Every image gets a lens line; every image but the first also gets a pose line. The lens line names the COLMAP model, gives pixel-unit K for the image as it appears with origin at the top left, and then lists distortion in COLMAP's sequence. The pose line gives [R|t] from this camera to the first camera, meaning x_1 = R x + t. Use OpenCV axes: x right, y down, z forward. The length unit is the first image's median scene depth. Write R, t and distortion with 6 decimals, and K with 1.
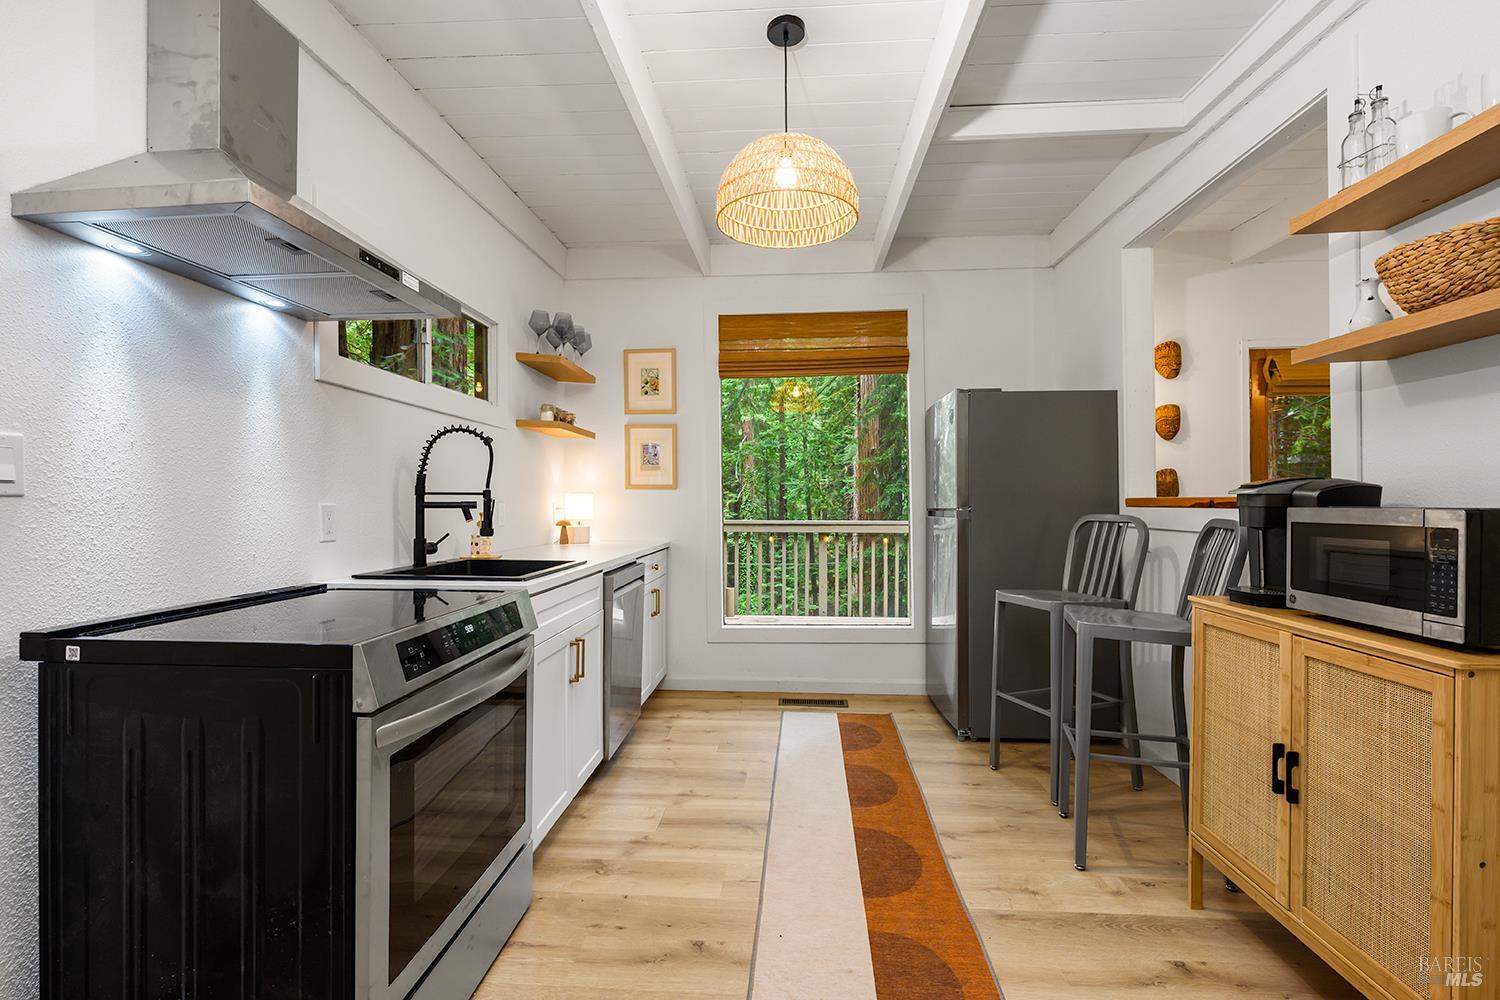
lens RADIAL K [[688.8, 0, 747.5], [0, 688.8, 508.9], [0, 0, 1]] dist [-0.007521, 0.001411]
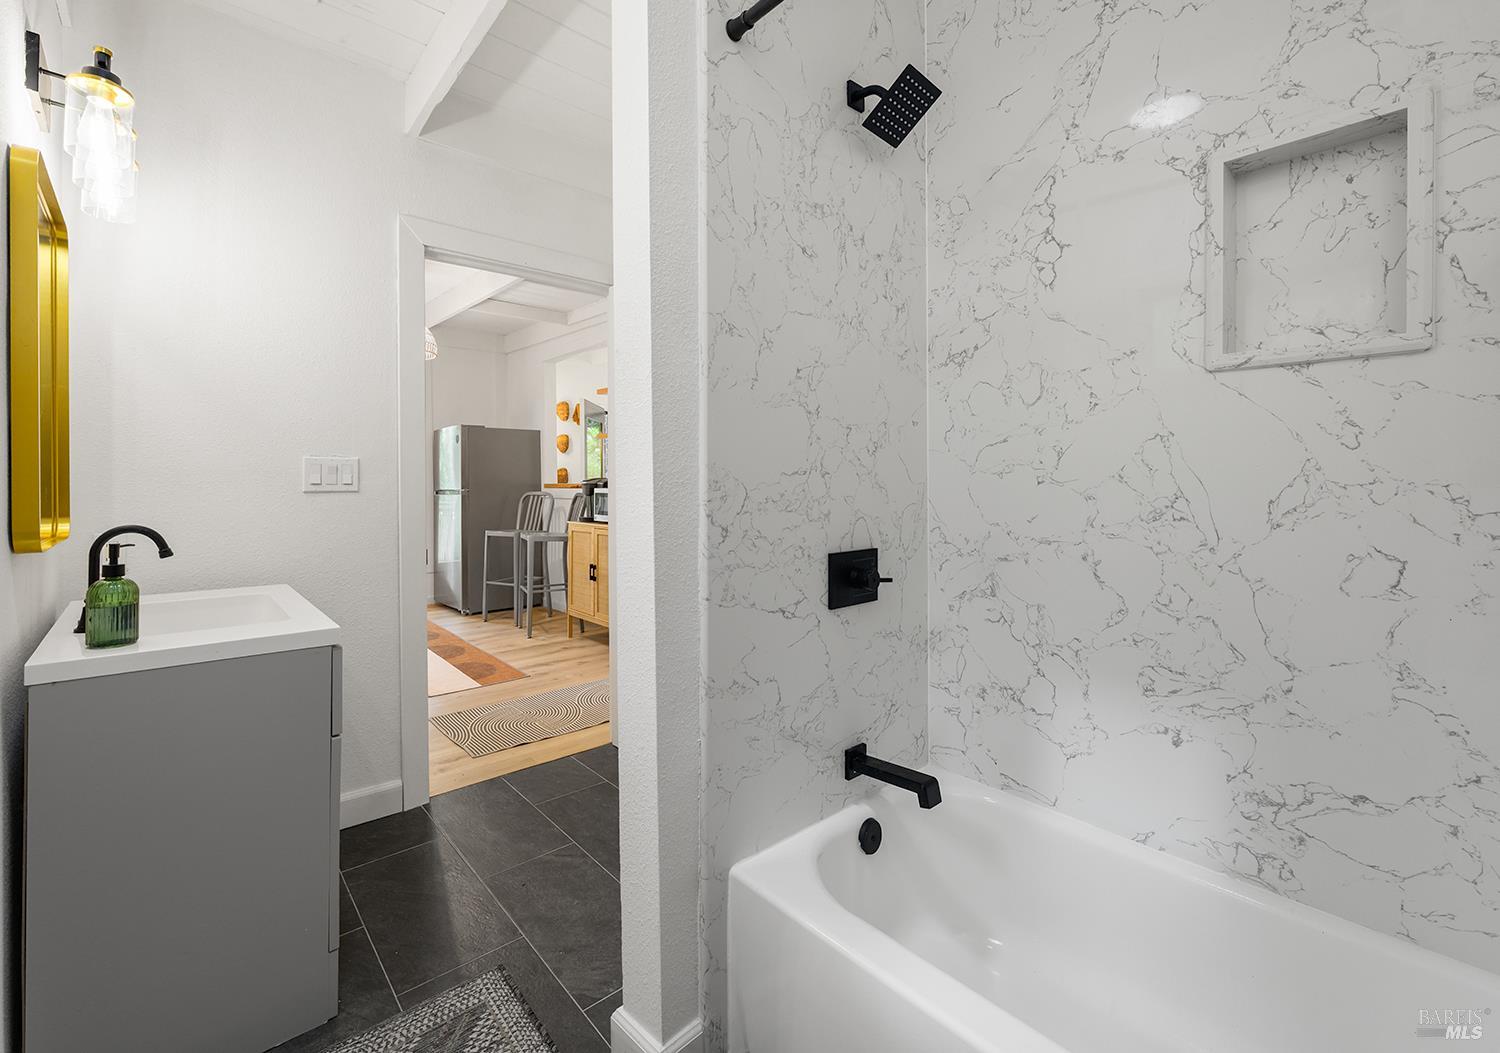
lens RADIAL K [[661.6, 0, 723.1], [0, 661.6, 480.0], [0, 0, 1]] dist [-0.003535, -0.000059]
pose [[0.712818, 0.004820, 0.701333, -0.529237], [0.007096, 0.999876, -0.014084, 0.004810], [-0.701314, 0.015016, 0.712695, -0.912970]]
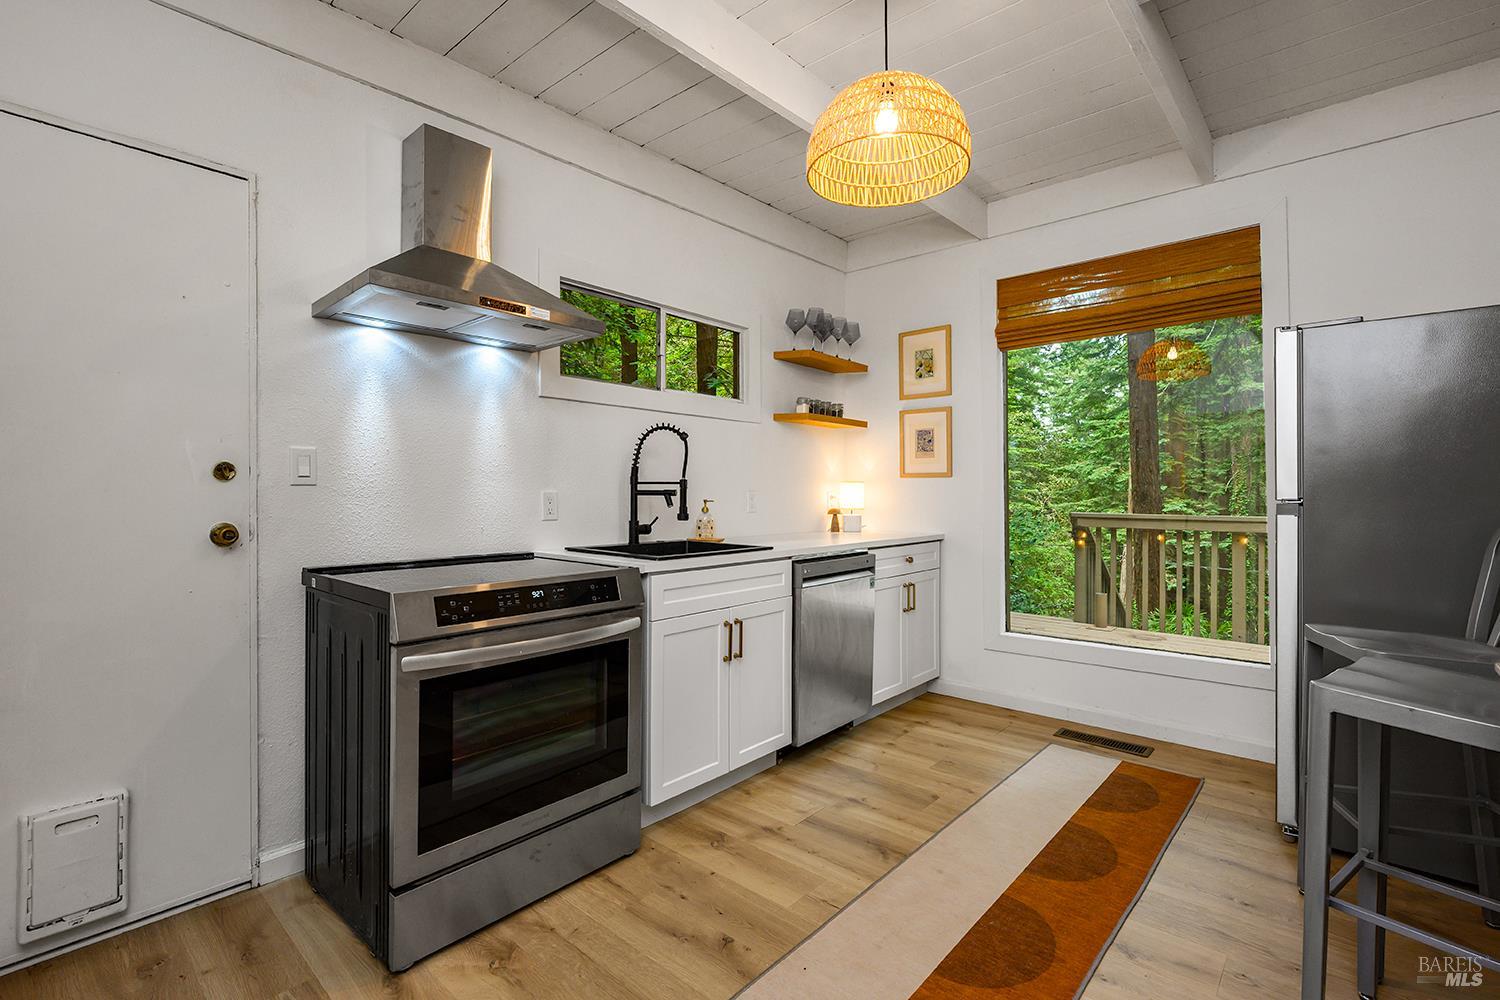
lens RADIAL K [[688.8, 0, 734.3], [0, 688.8, 491.4], [0, 0, 1]] dist [-0.007521, 0.001411]
pose [[0.790250, 0.001630, -0.612782, 0.355626], [-0.008529, 0.999929, -0.008340, 0.000741], [0.612725, 0.011817, 0.790208, 0.148716]]
